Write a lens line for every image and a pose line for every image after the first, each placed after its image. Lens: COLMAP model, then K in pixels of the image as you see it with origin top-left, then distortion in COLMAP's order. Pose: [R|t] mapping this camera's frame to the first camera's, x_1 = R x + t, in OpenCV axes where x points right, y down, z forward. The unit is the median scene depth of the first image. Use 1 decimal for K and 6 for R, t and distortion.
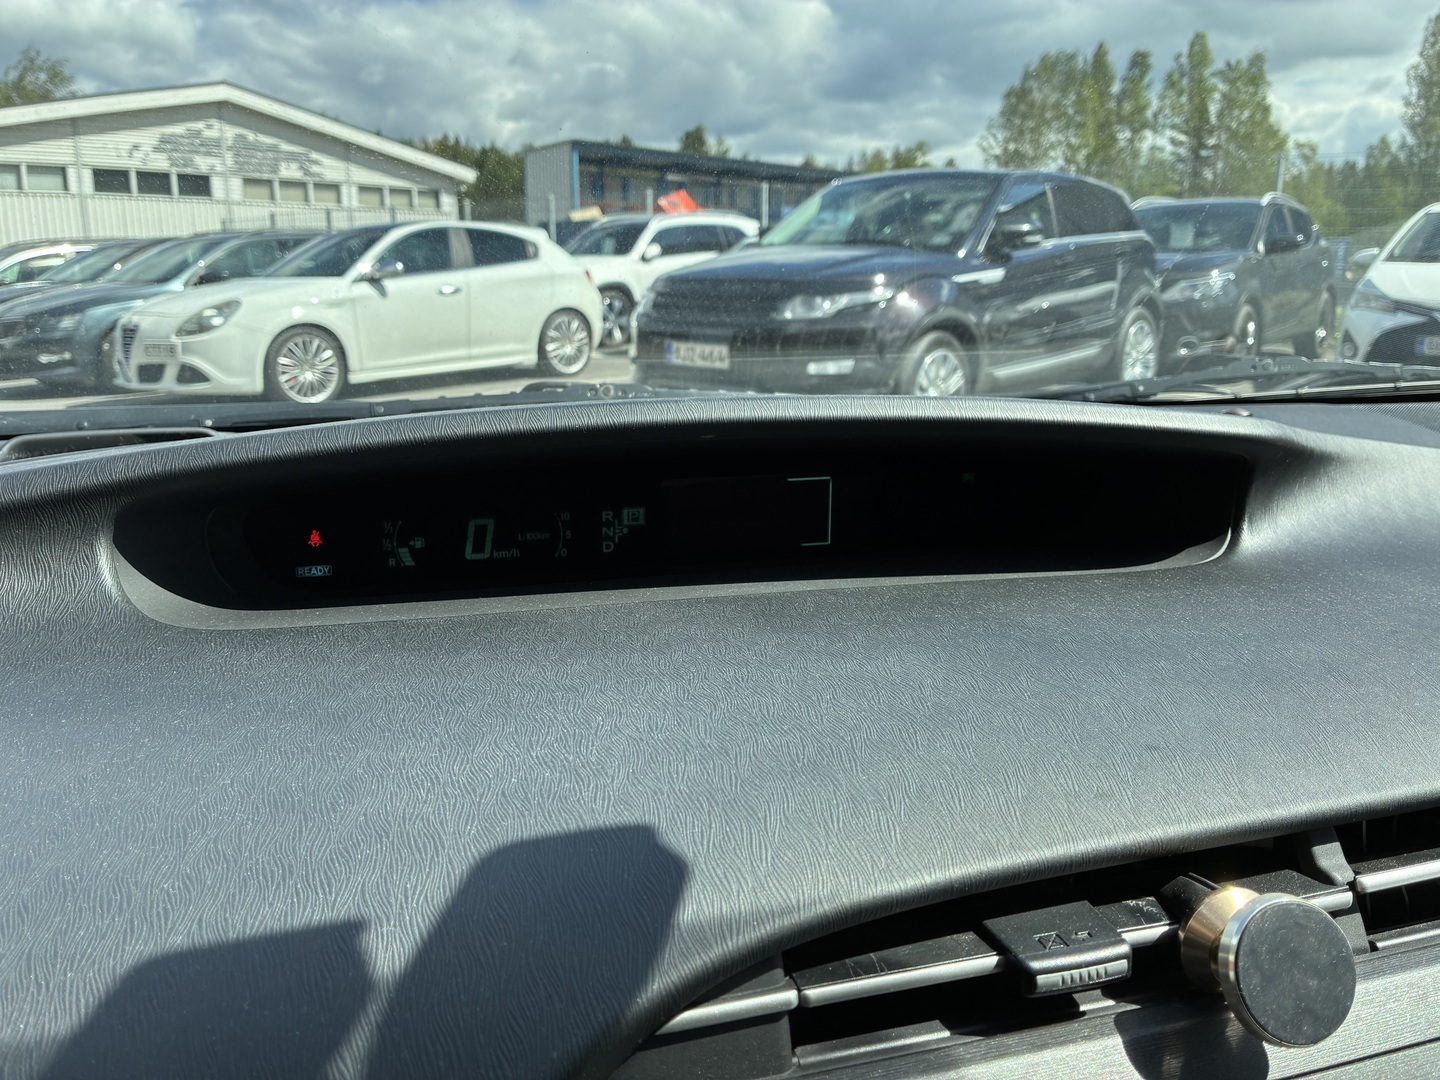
lens RADIAL K [[1115.9, 0, 725.8], [0, 1115.9, 501.3], [0, 0, 1]] dist [0.107085, -0.143399]
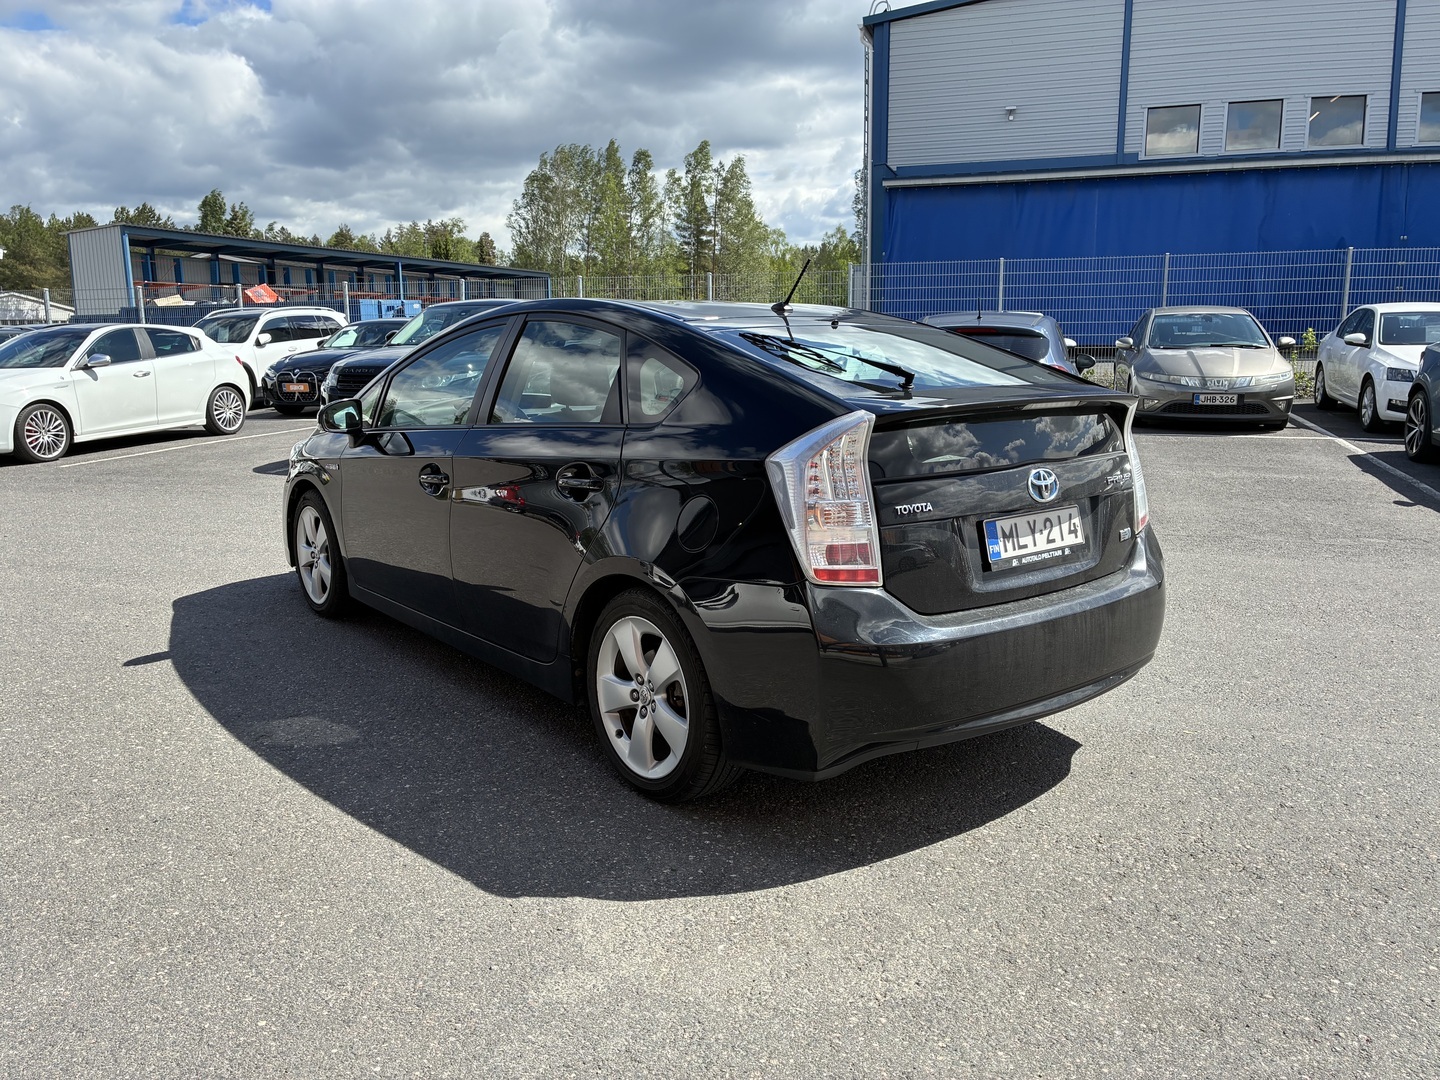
lens RADIAL K [[1141.9, 0, 684.2], [0, 1141.9, 517.4], [0, 0, 1]] dist [0.030170, -0.086225]
pose [[0.936171, -0.062723, 0.345903, -0.110617], [0.078897, 0.996341, -0.032863, 0.079948], [-0.342576, 0.058056, 0.937695, -0.492962]]
